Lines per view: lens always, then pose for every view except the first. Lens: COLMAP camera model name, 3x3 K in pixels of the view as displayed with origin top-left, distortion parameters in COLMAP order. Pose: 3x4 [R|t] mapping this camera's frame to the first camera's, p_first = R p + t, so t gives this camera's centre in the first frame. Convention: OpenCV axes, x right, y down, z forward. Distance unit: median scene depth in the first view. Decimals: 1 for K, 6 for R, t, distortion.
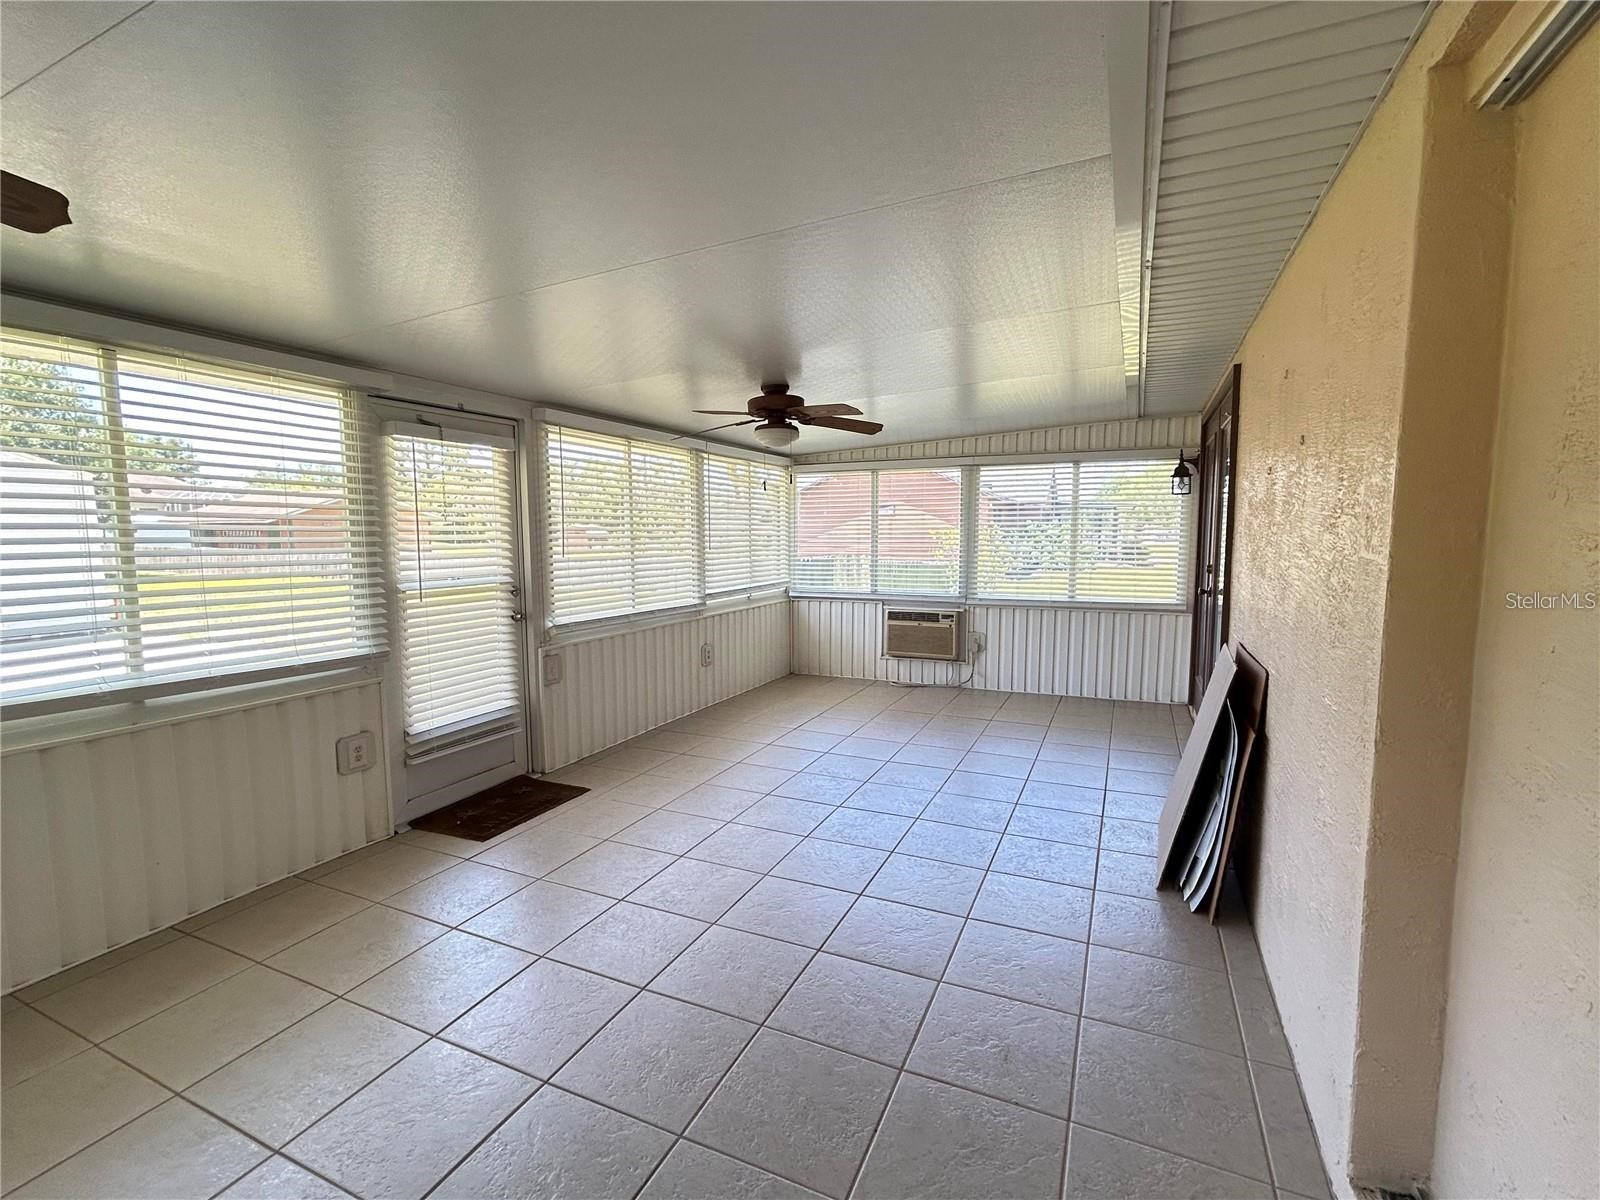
lens RADIAL K [[726.0, 0, 797.3], [0, 726.0, 605.7], [0, 0, 1]] dist [-0.003123, 0.002405]
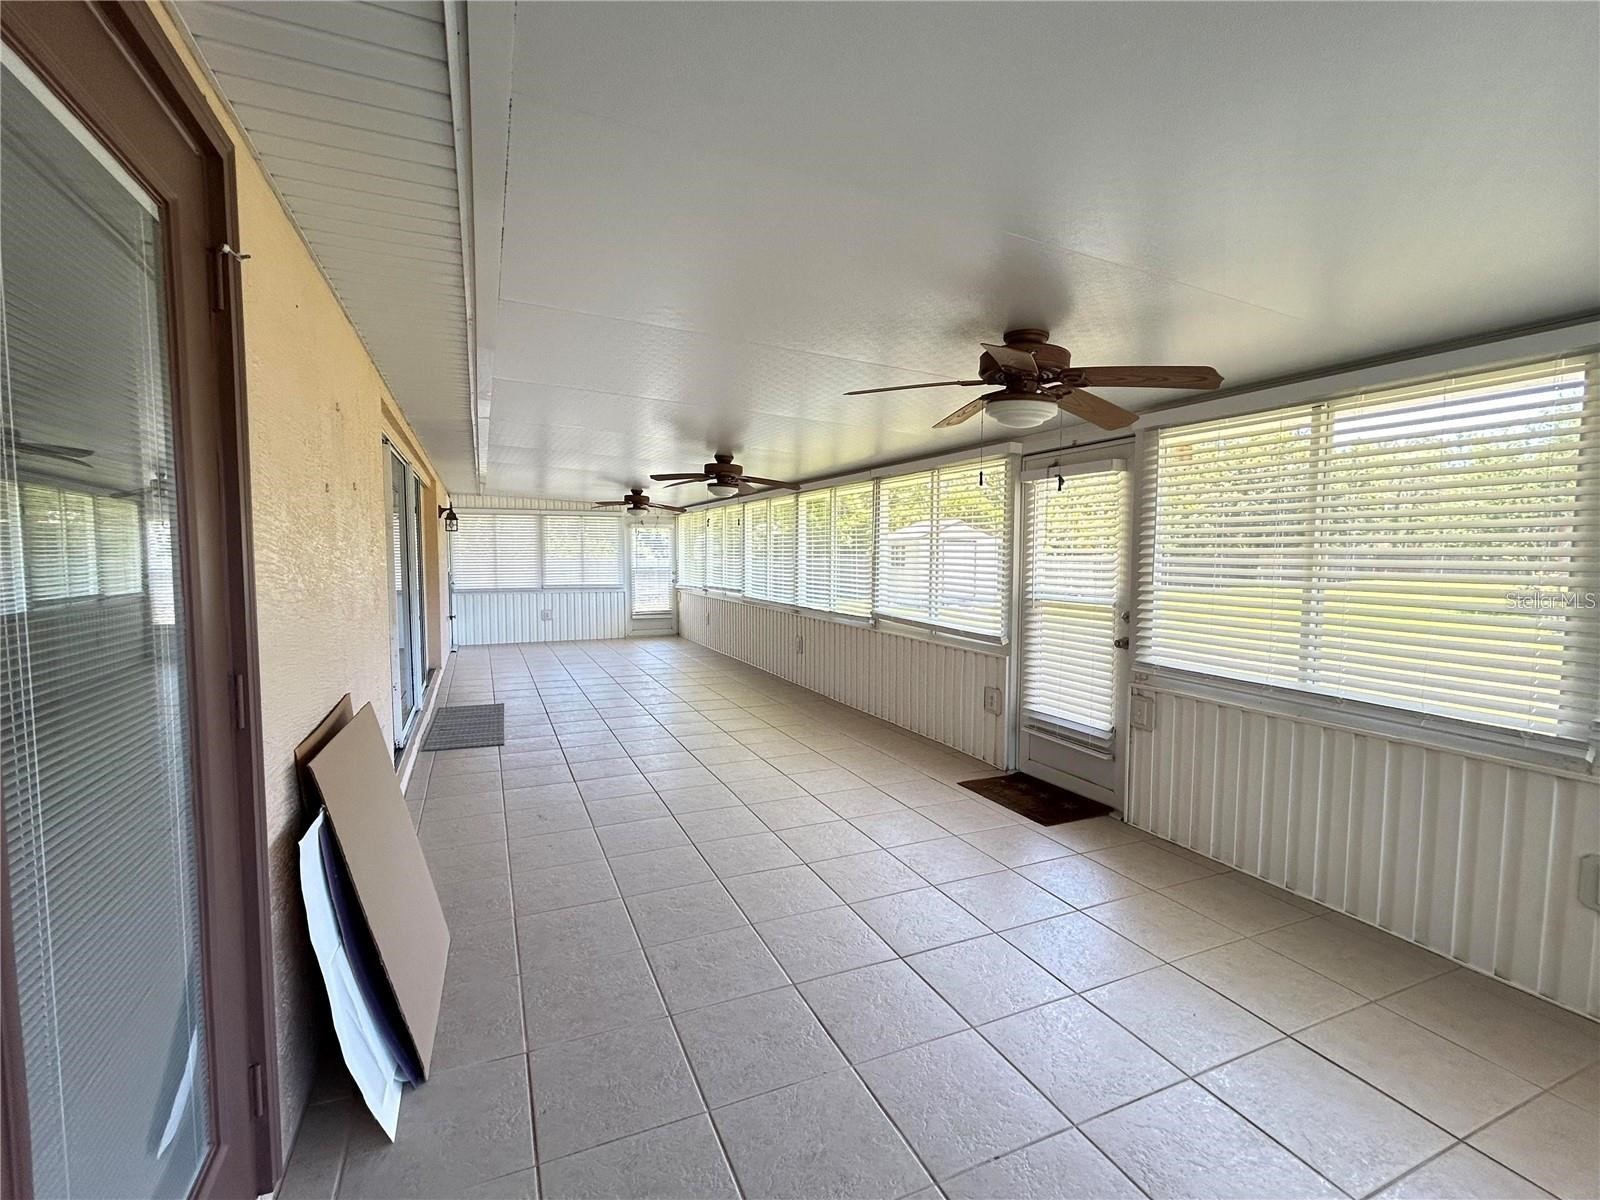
lens RADIAL K [[726.0, 0, 805.2], [0, 726.0, 601.9], [0, 0, 1]] dist [-0.003123, 0.002405]
pose [[-0.662731, 0.047219, -0.747368, 0.678315], [-0.082224, 0.987387, 0.135296, -0.150775], [0.744330, 0.151117, -0.650489, 1.480327]]
